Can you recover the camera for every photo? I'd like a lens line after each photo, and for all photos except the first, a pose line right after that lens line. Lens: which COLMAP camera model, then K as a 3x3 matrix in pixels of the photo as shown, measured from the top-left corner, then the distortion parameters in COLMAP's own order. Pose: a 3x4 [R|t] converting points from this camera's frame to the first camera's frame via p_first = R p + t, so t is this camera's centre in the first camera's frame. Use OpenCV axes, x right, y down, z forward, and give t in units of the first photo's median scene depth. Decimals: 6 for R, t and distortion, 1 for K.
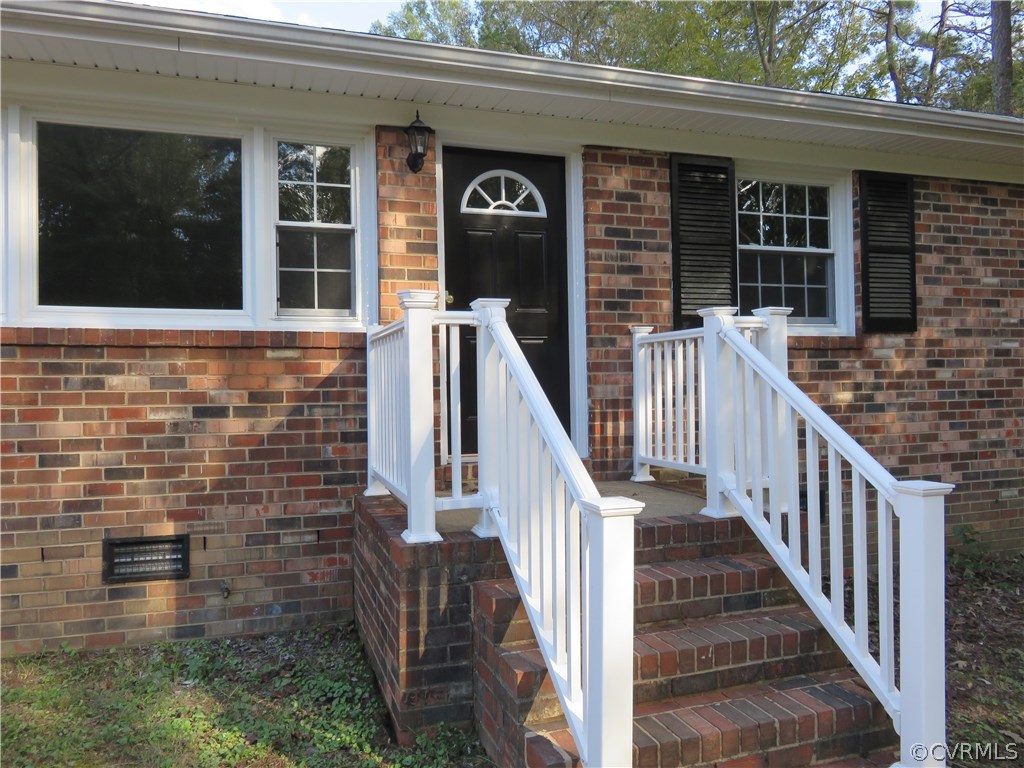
lens RADIAL K [[764.0, 0, 502.2], [0, 764.0, 377.9], [0, 0, 1]] dist [0.007321, -0.008071]
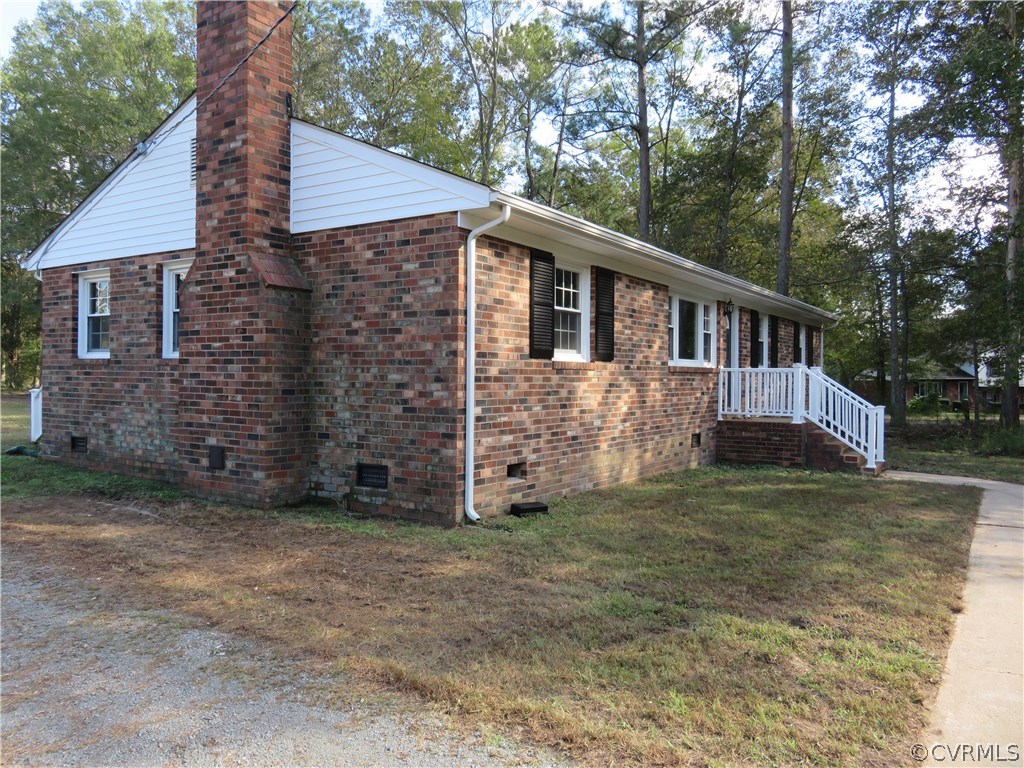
lens RADIAL K [[764.0, 0, 514.7], [0, 764.0, 376.3], [0, 0, 1]] dist [0.007321, -0.008071]
pose [[0.779861, 0.017001, 0.625722, -2.495716], [-0.020908, 0.999781, -0.001106, -0.005833], [-0.625603, -0.012220, 0.780046, -0.816238]]
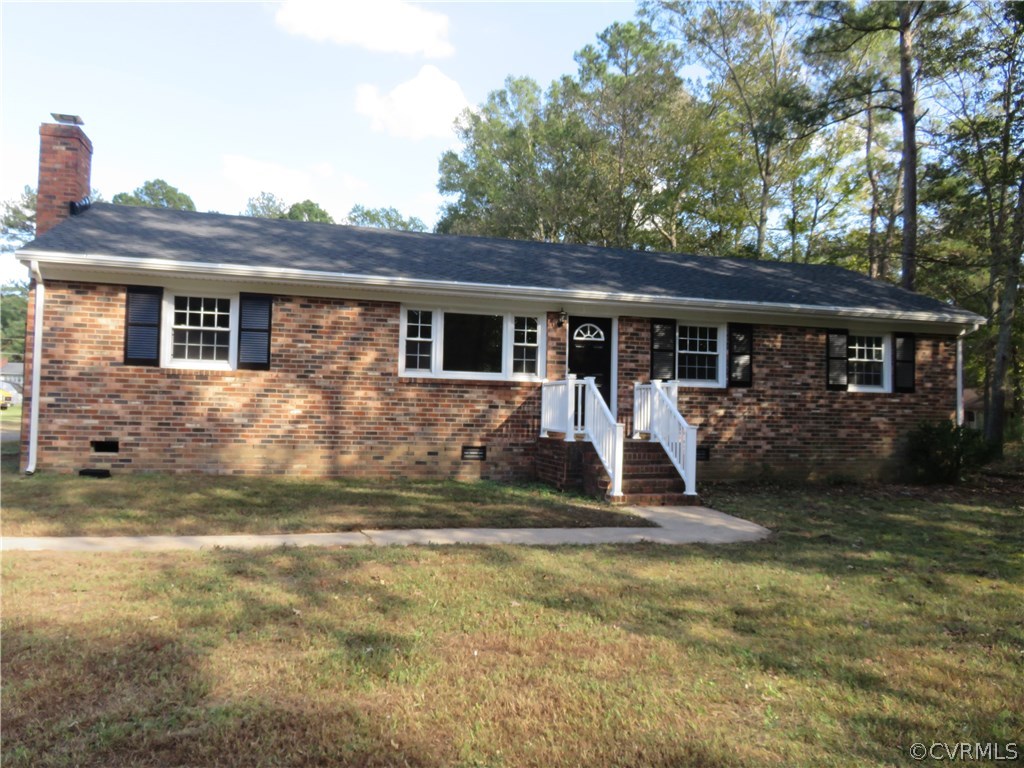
lens RADIAL K [[764.0, 0, 504.1], [0, 764.0, 386.7], [0, 0, 1]] dist [0.007321, -0.008071]
pose [[0.998203, 0.035253, -0.048449, -0.162852], [-0.036238, 0.999151, -0.019614, 0.019407], [0.047716, 0.021334, 0.998633, -1.759040]]
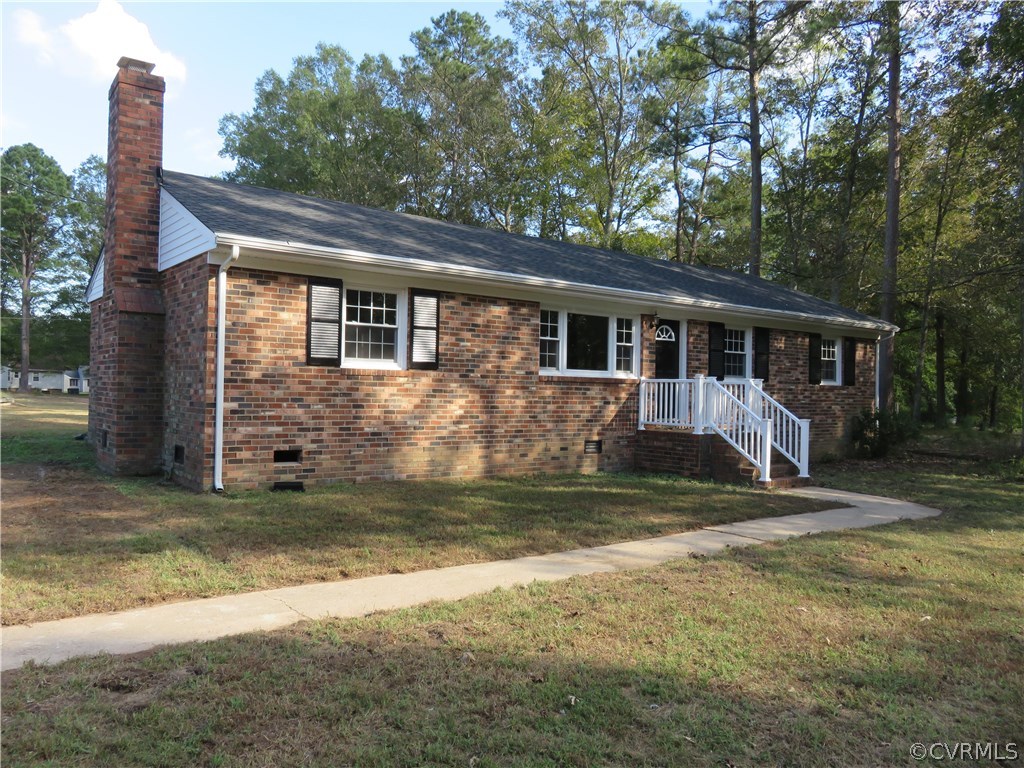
lens RADIAL K [[764.0, 0, 508.3], [0, 764.0, 385.2], [0, 0, 1]] dist [0.007321, -0.008071]
pose [[0.942907, 0.032052, 0.331509, -1.584853], [-0.032699, 0.999459, -0.003628, -0.005051], [-0.331446, -0.007419, 0.943445, -1.657676]]
